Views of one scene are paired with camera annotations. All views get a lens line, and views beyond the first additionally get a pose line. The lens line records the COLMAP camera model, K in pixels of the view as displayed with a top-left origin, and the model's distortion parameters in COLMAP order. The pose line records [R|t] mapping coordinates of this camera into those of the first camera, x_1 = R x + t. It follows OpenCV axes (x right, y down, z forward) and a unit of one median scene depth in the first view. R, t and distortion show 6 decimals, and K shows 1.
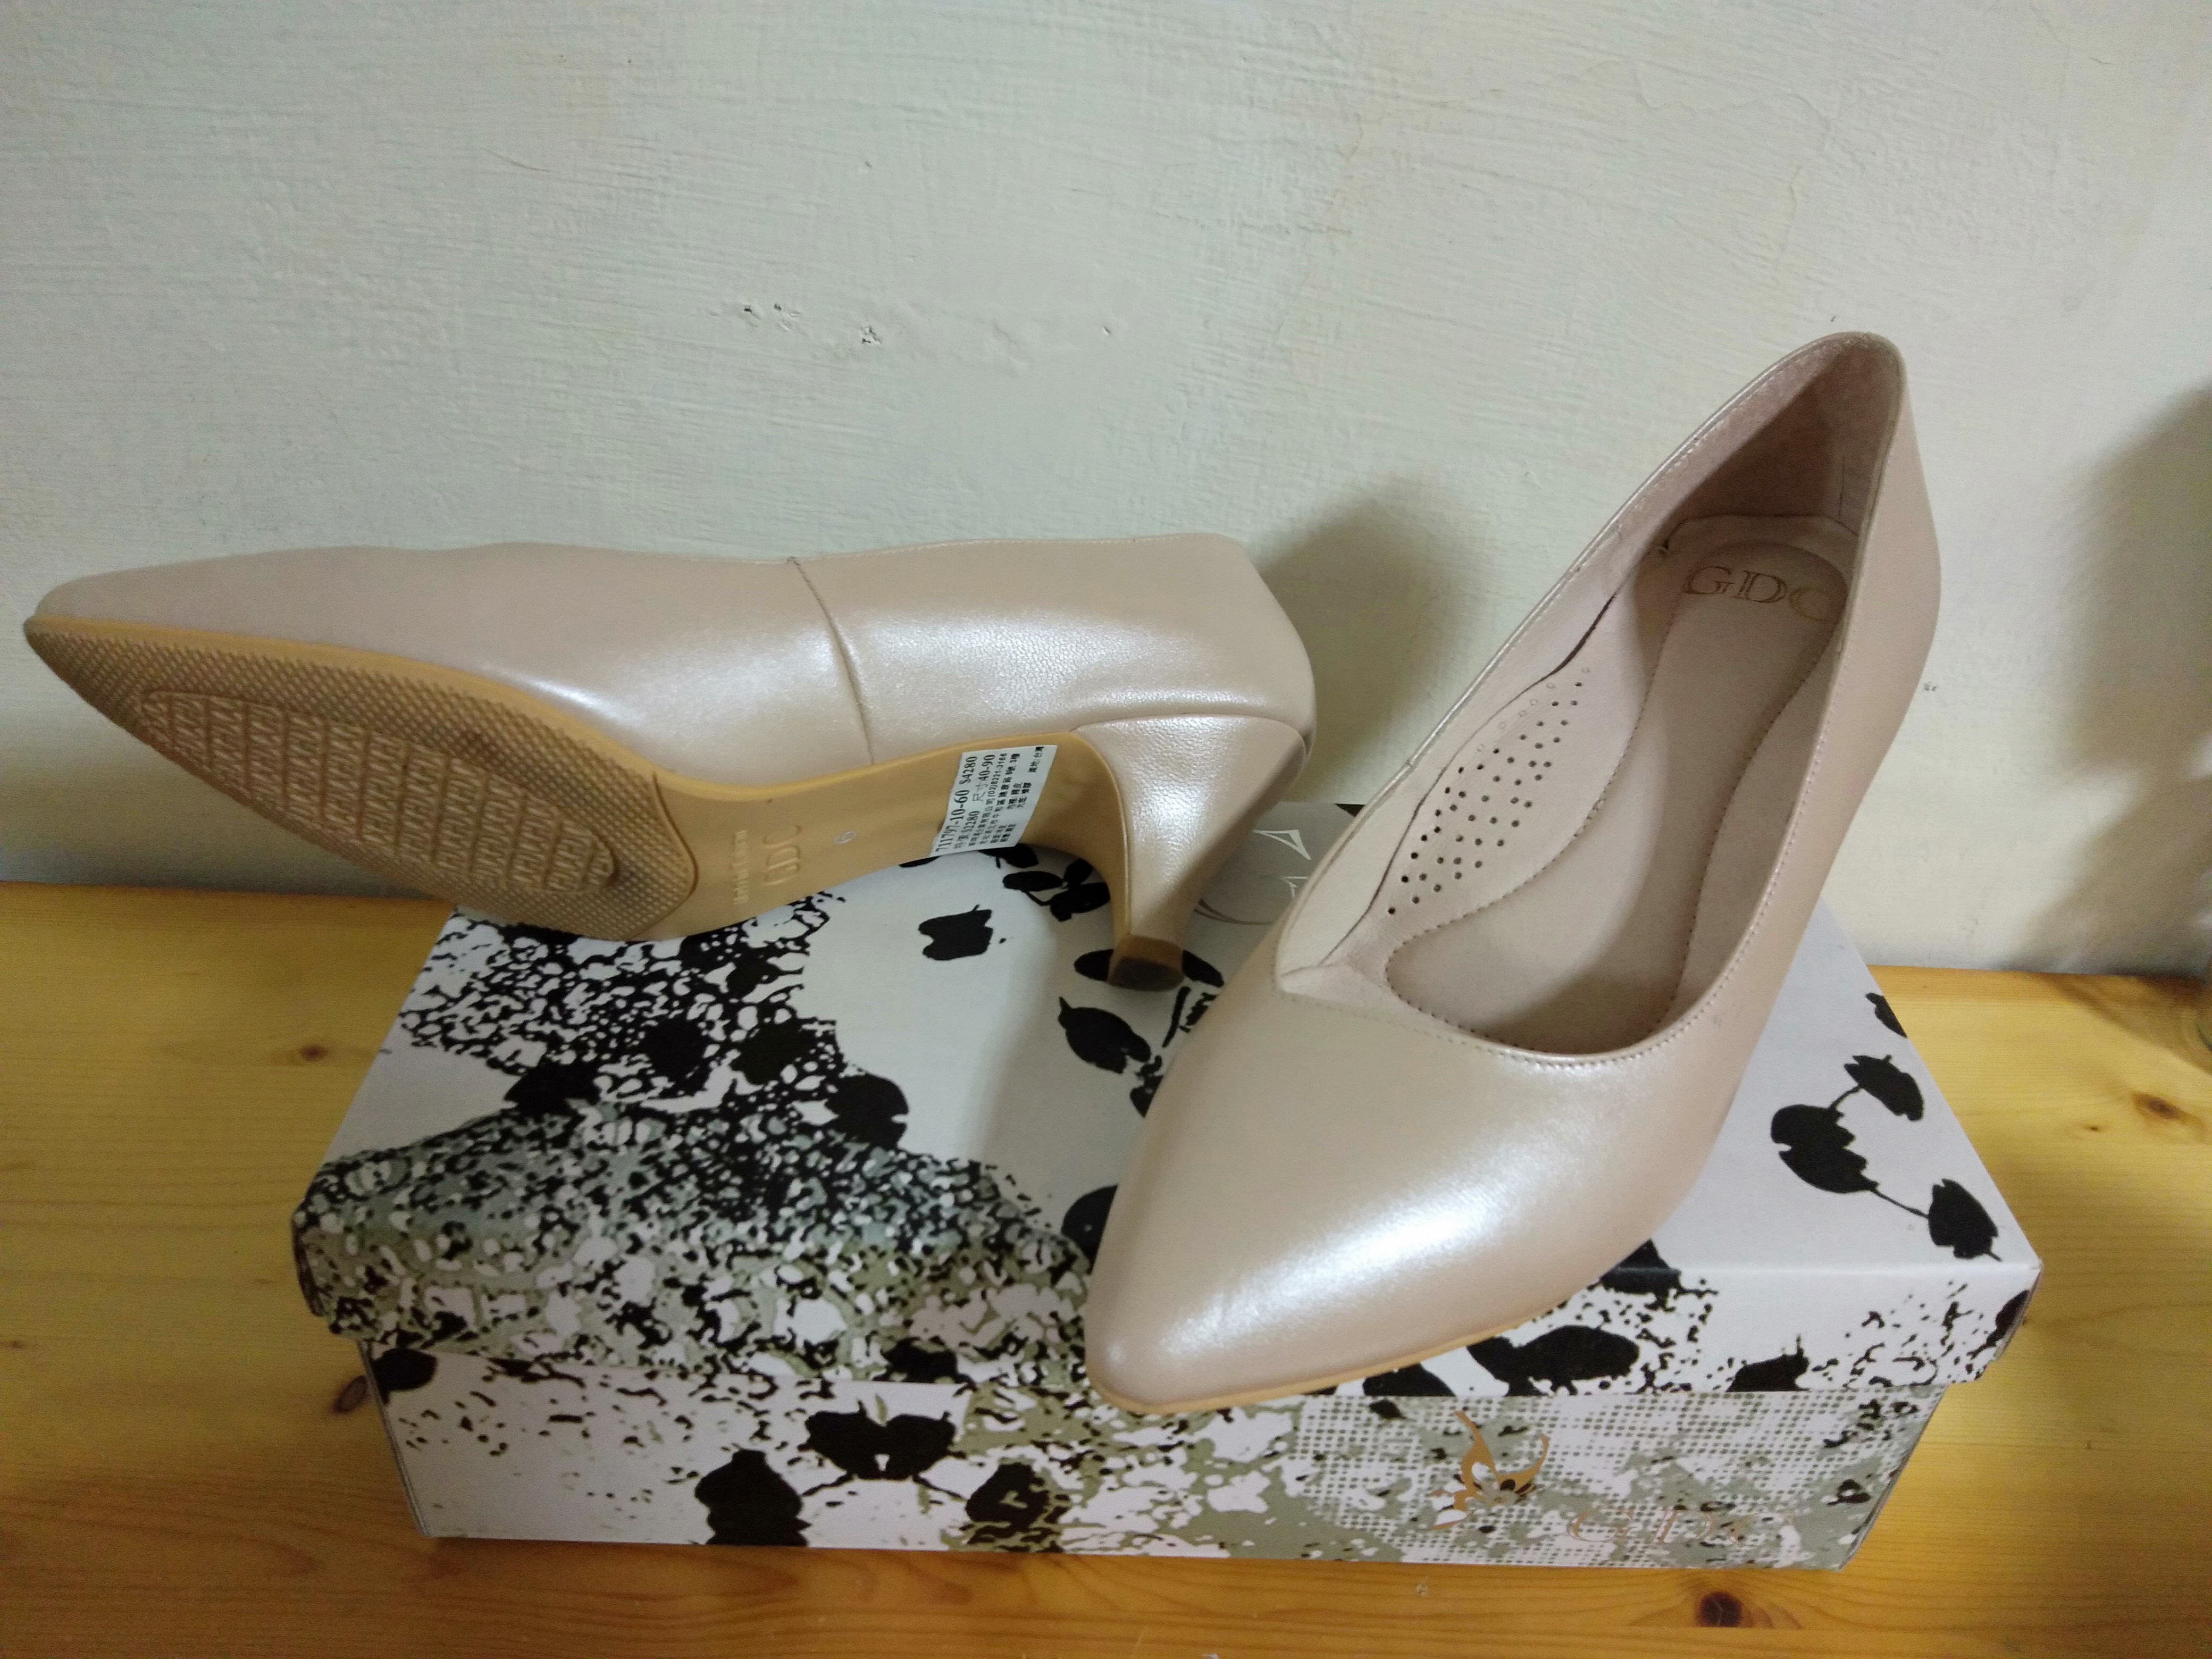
lens RADIAL K [[1662.9, 0, 1106.4], [0, 1662.9, 838.9], [0, 0, 1]] dist [0.099046, -0.185731]
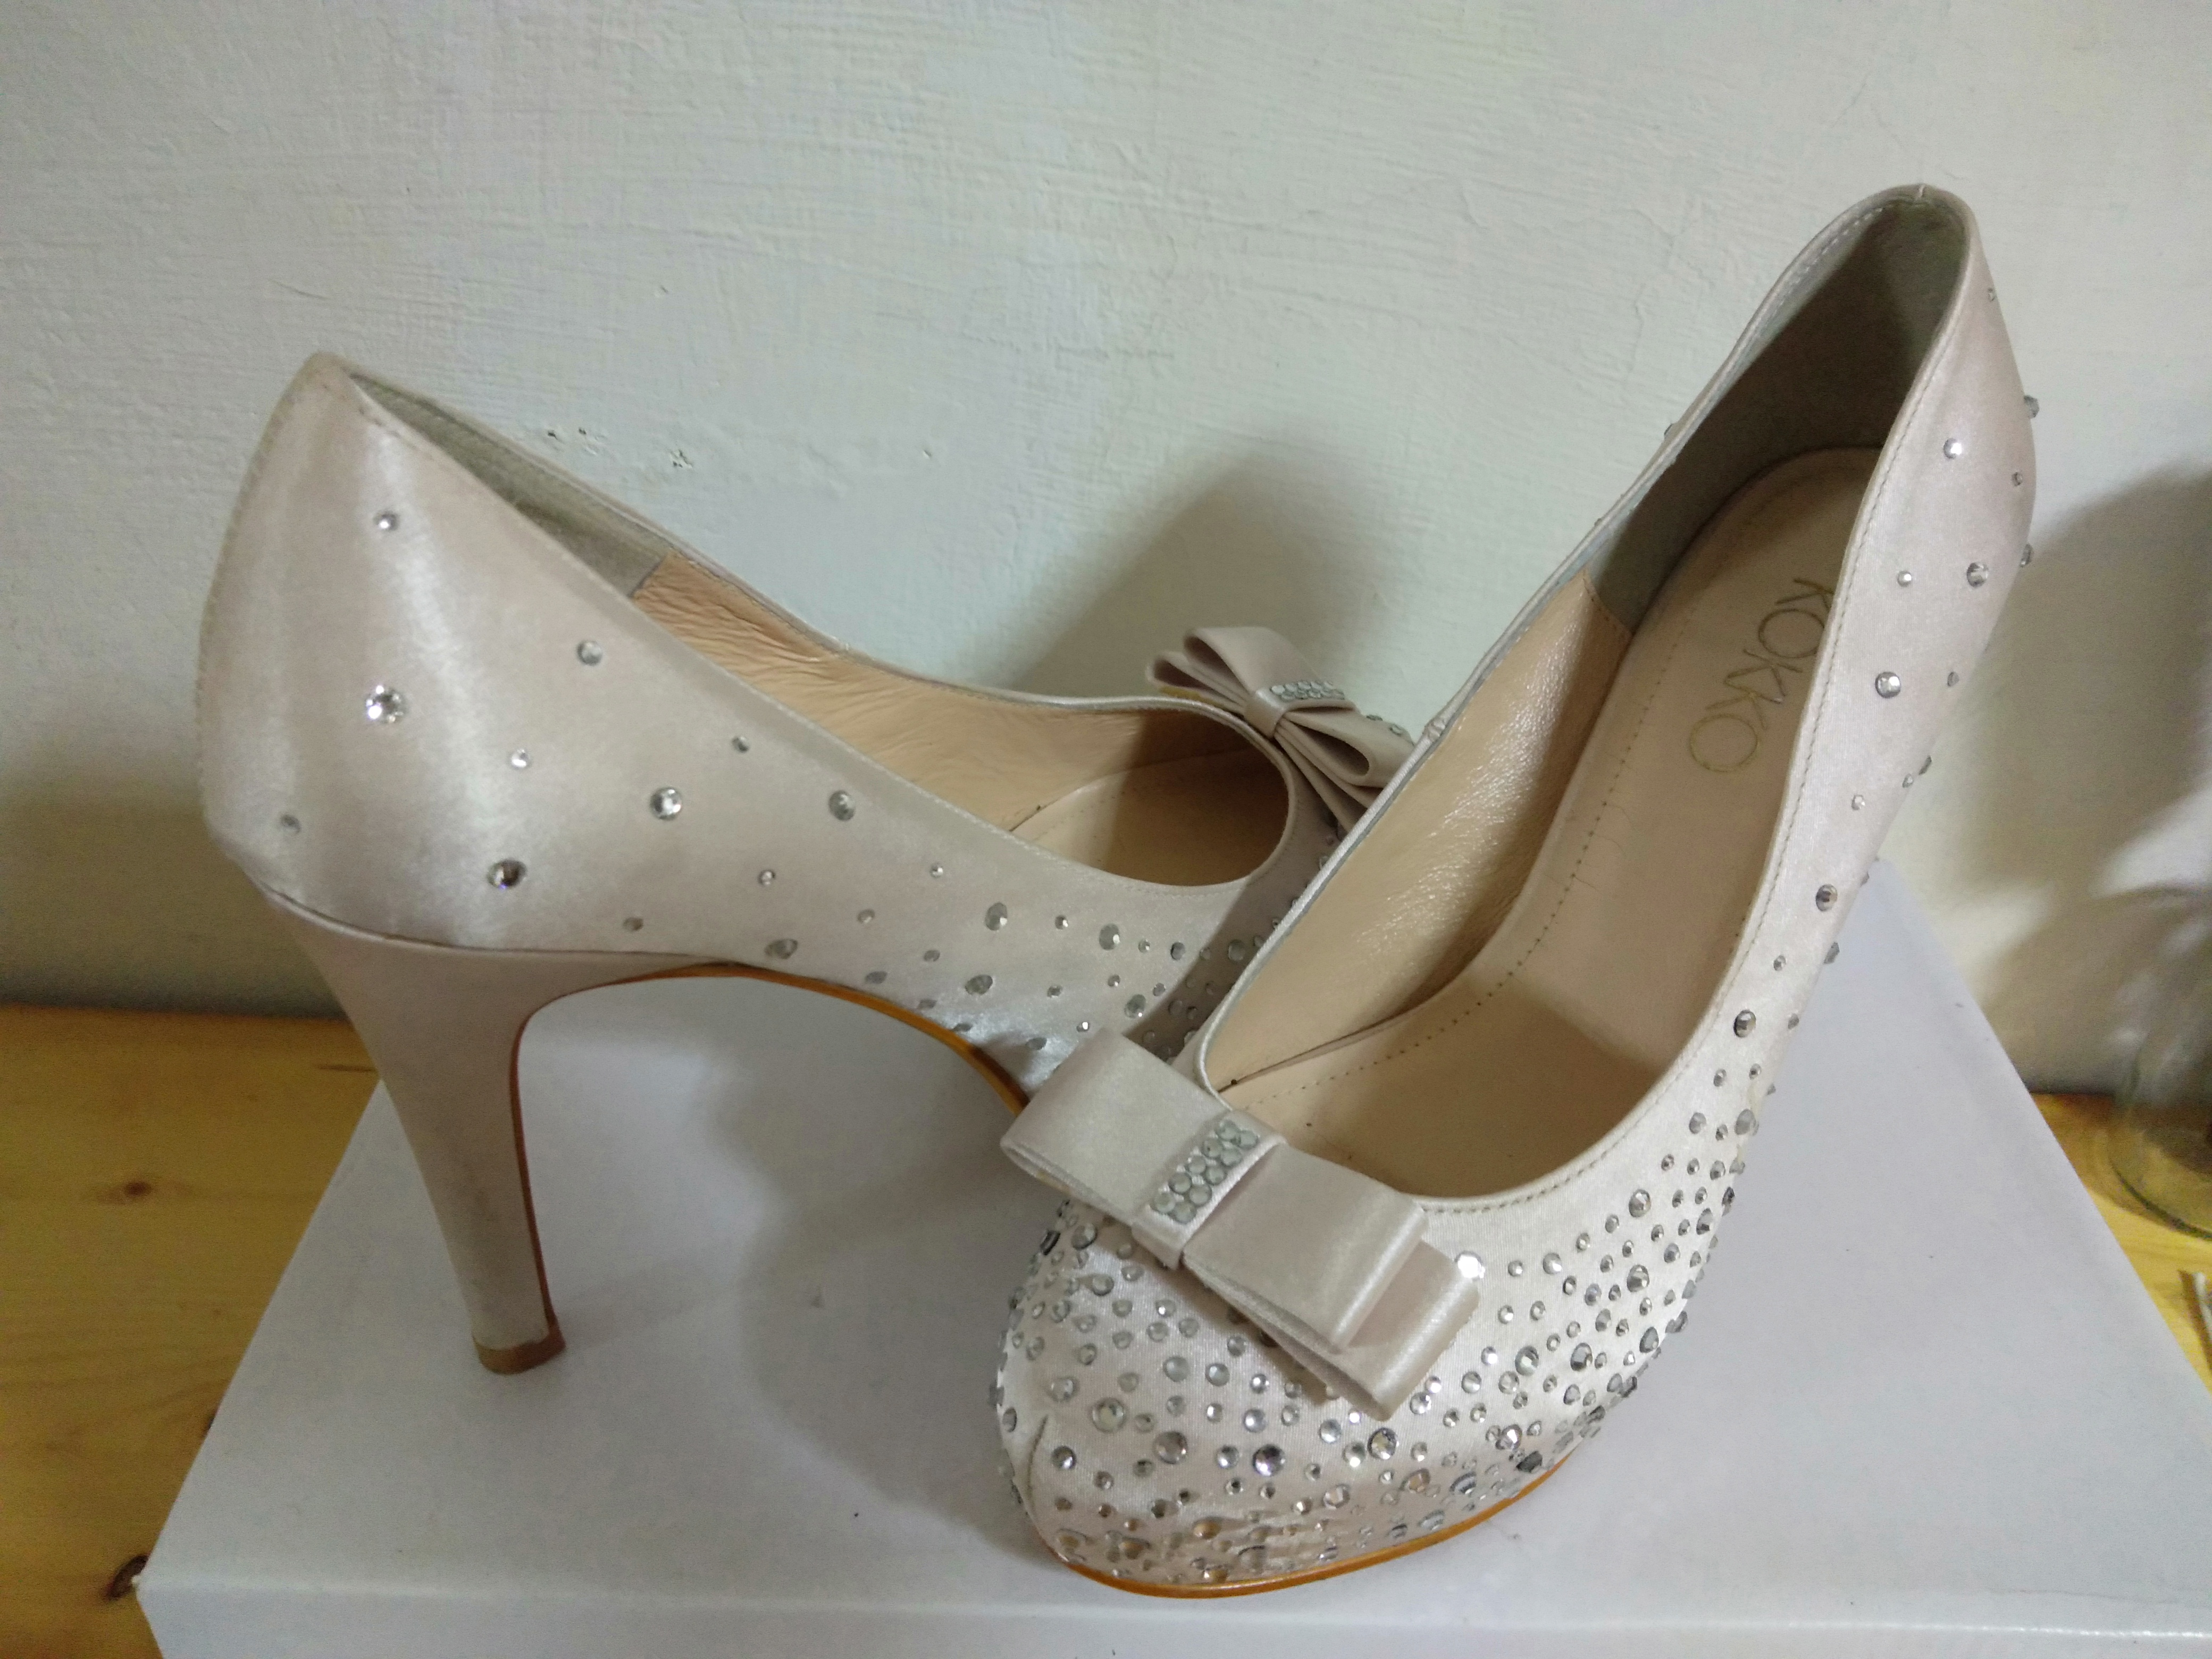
lens RADIAL K [[1662.9, 0, 1106.4], [0, 1662.9, 838.9], [0, 0, 1]] dist [0.099046, -0.185731]
pose [[0.999716, -0.000461, -0.023846, 0.130884], [0.000695, 0.999952, 0.009802, -0.096126], [0.023840, -0.009816, 0.999668, 0.045293]]
